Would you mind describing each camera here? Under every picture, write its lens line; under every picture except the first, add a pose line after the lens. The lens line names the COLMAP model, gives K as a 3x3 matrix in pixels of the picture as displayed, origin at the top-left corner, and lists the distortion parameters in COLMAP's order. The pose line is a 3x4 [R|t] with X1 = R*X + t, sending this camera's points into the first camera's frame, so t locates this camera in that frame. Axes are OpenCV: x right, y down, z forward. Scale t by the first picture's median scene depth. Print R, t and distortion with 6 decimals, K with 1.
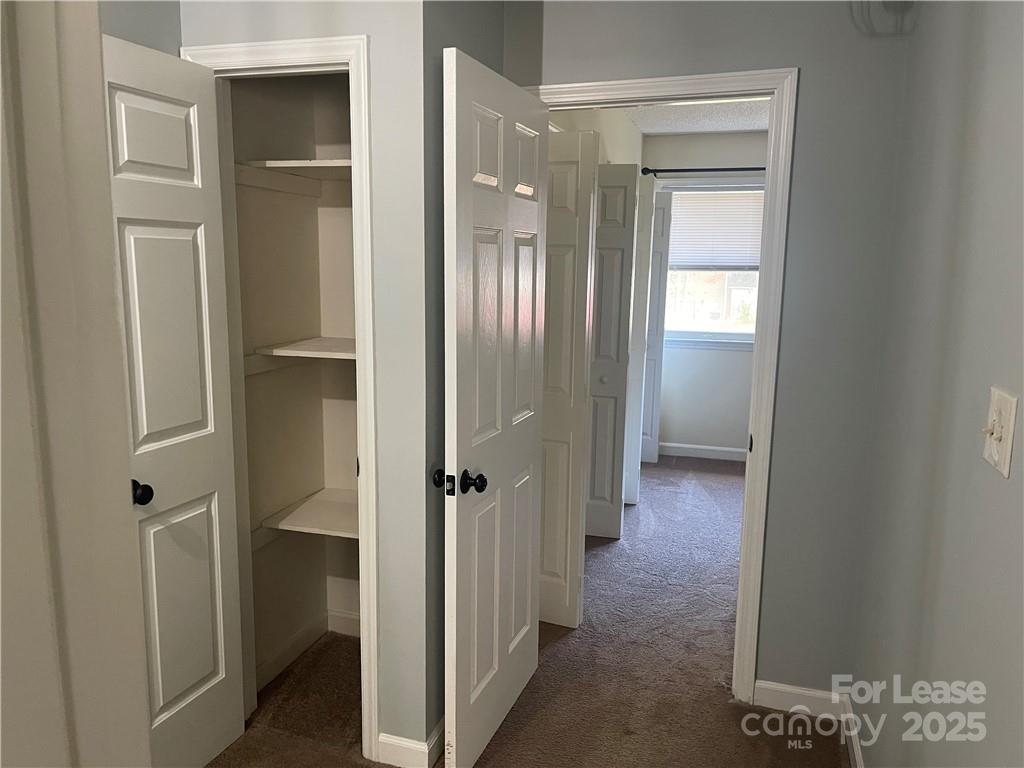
lens RADIAL K [[780.6, 0, 512.0], [0, 780.6, 384.0], [0, 0, 1]] dist [0.066990, -0.075828]
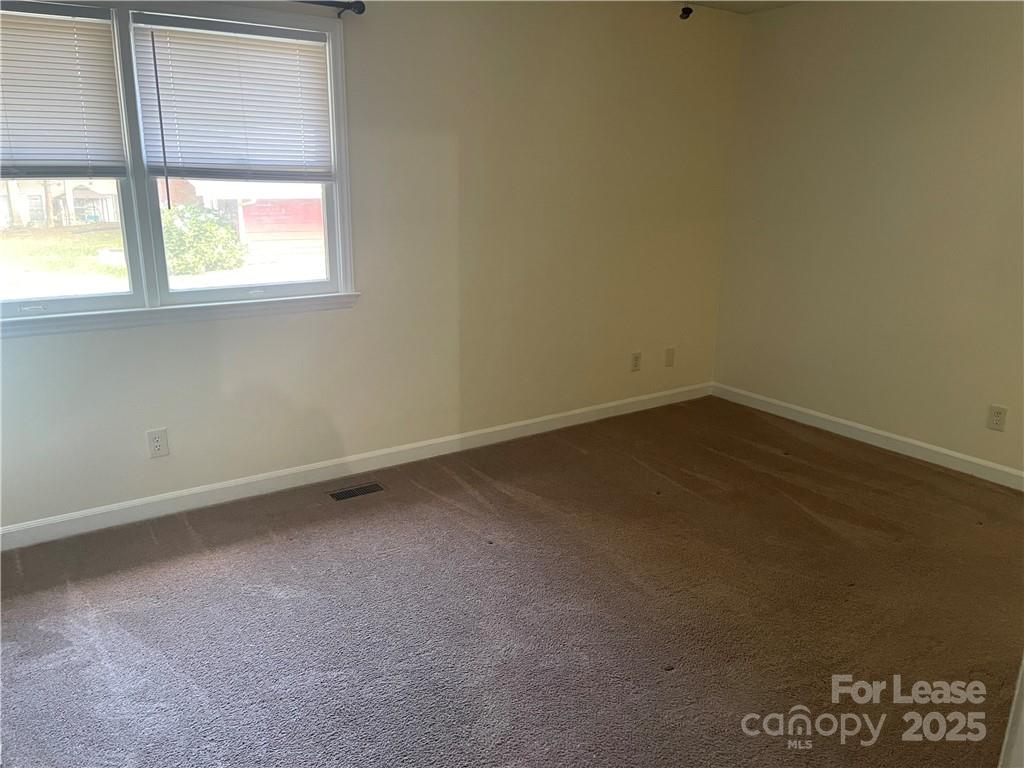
lens RADIAL K [[780.6, 0, 512.0], [0, 780.6, 384.0], [0, 0, 1]] dist [0.066990, -0.075828]
pose [[0.626368, -0.211750, 0.750217, 0.054232], [0.123686, 0.977204, 0.172550, -0.071101], [-0.769653, -0.015289, 0.638279, 0.483148]]
